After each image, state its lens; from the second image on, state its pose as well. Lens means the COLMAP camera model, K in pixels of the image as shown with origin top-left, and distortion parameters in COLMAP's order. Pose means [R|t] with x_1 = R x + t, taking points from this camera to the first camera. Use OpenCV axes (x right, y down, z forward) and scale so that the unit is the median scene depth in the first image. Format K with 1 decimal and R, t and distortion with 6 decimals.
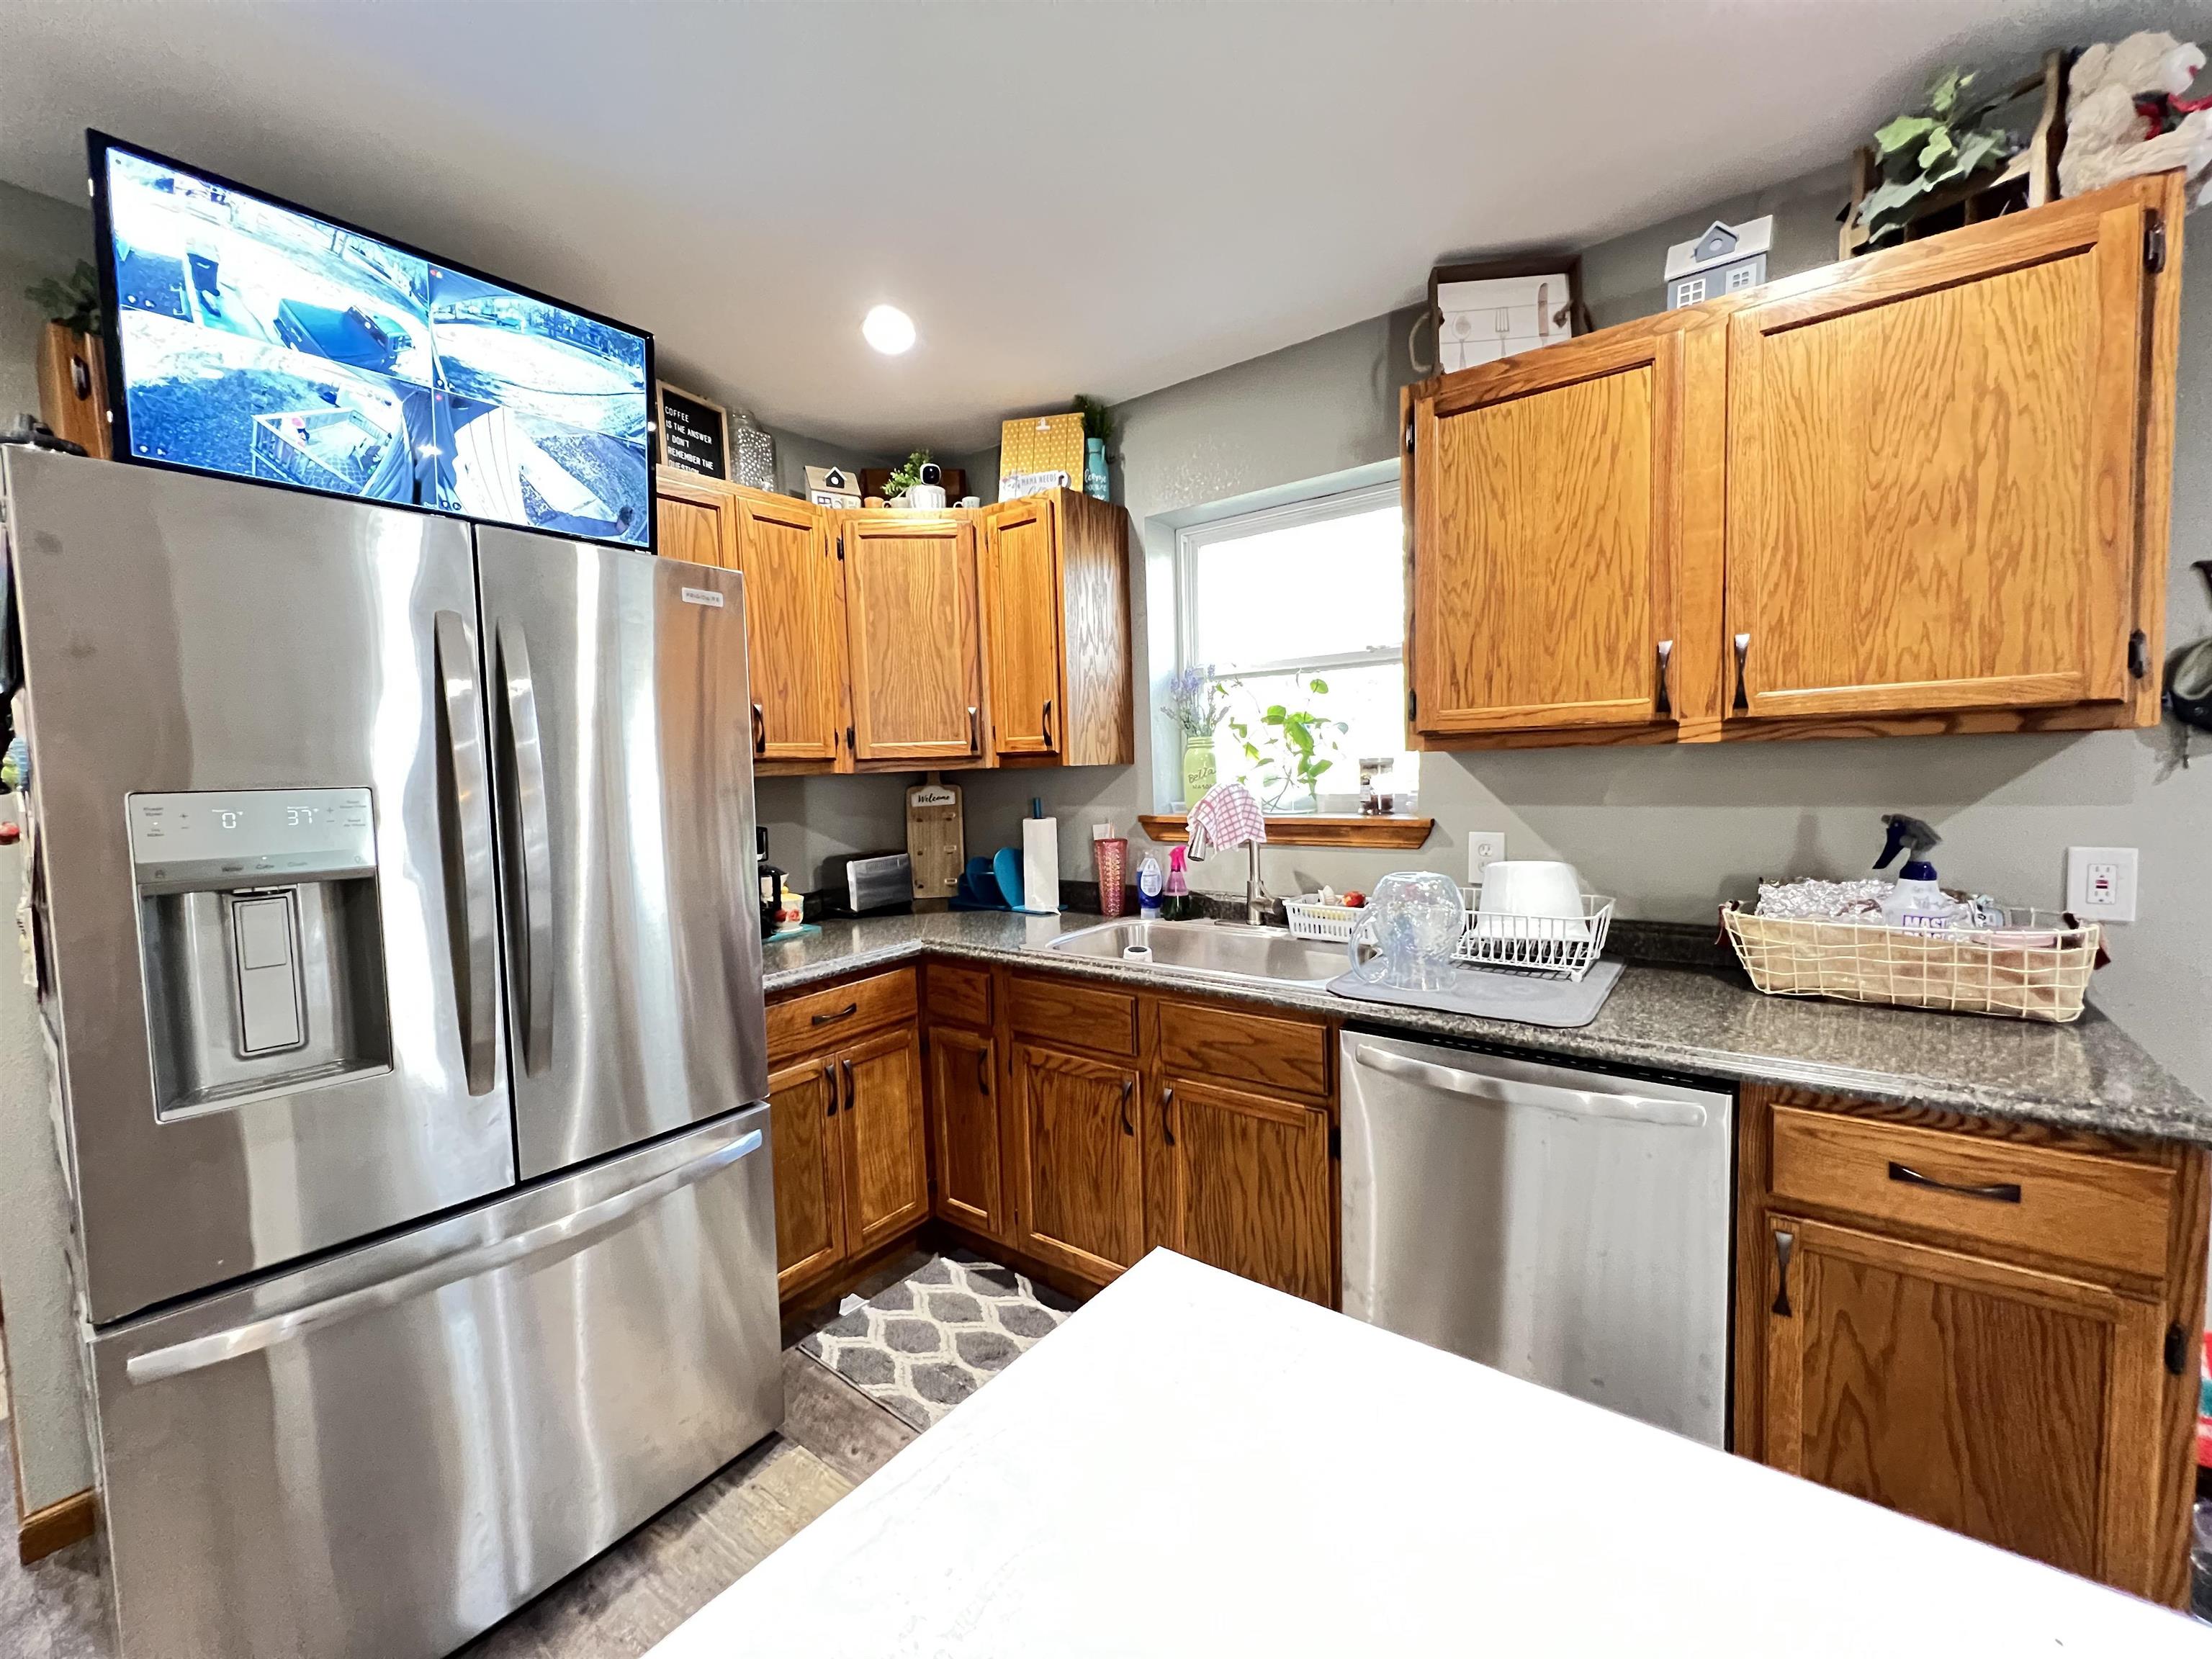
lens RADIAL K [[884.4, 0, 1097.7], [0, 884.4, 824.2], [0, 0, 1]] dist [-0.002146, 0.000654]
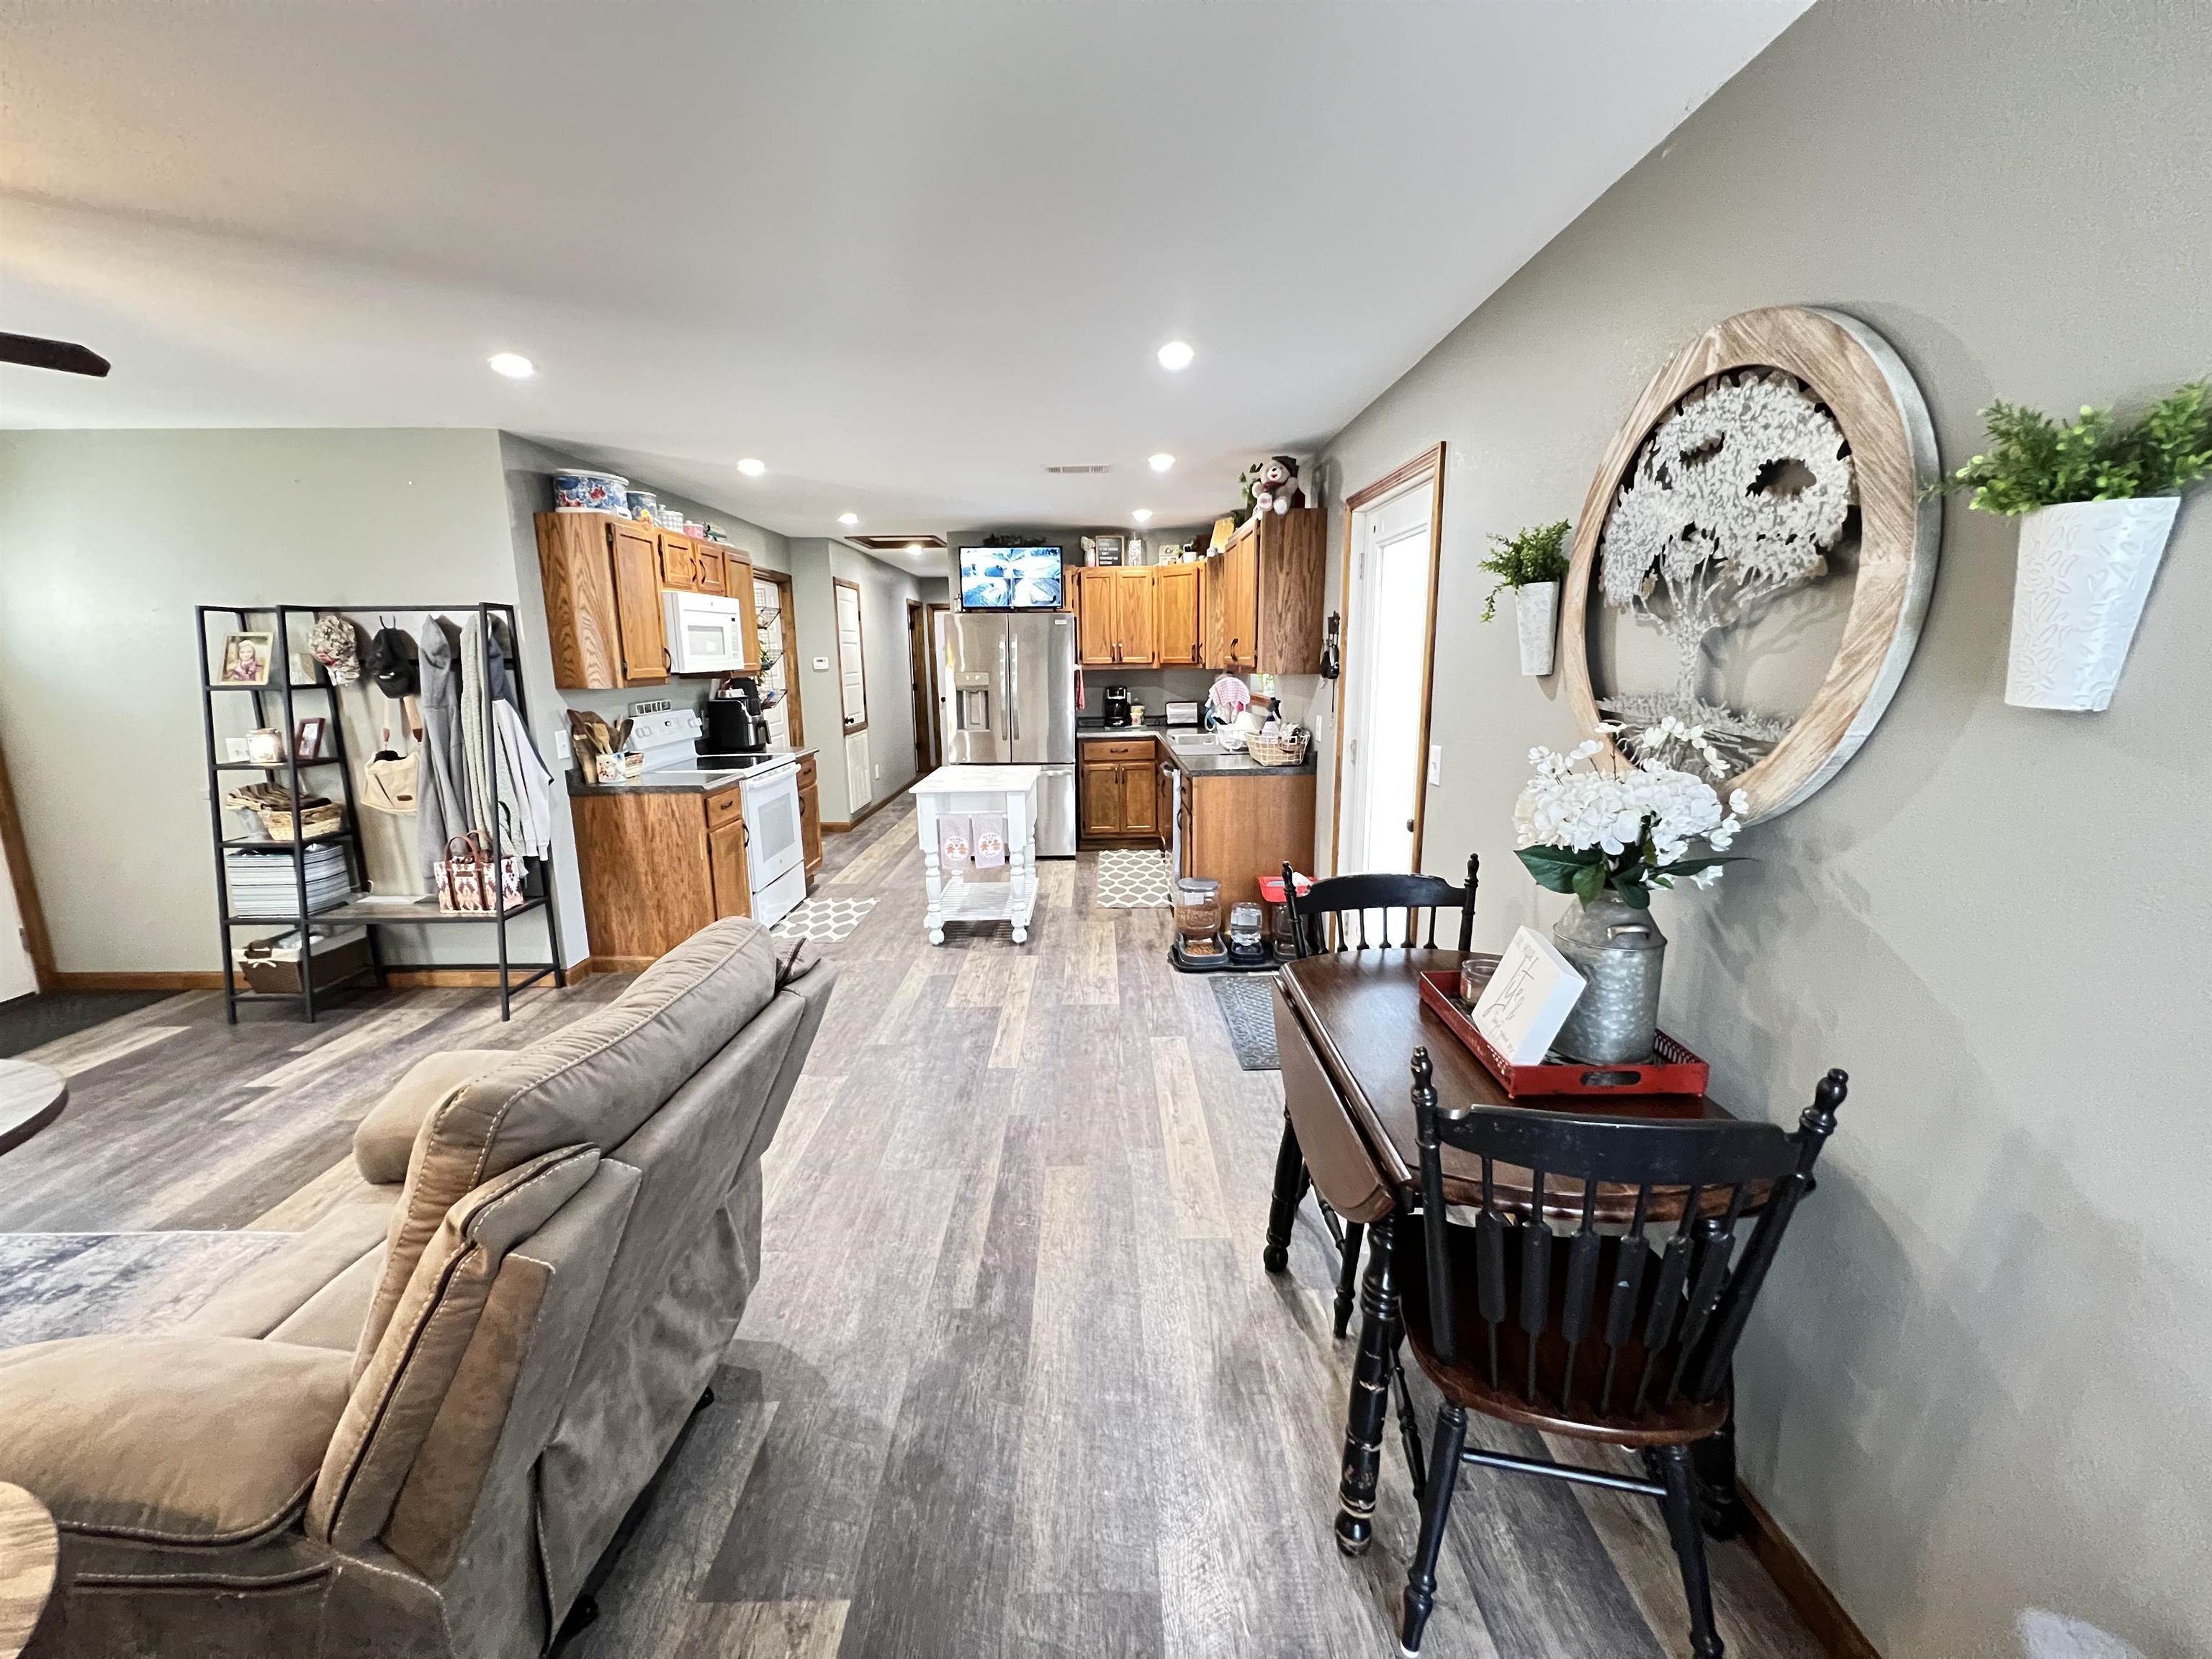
lens RADIAL K [[884.4, 0, 1098.6], [0, 884.4, 825.0], [0, 0, 1]] dist [-0.002146, 0.000654]
pose [[0.611898, 0.173065, -0.771771, 2.481571], [-0.058389, 0.982989, 0.174136, -0.068324], [0.788779, -0.061491, 0.611594, -1.120355]]
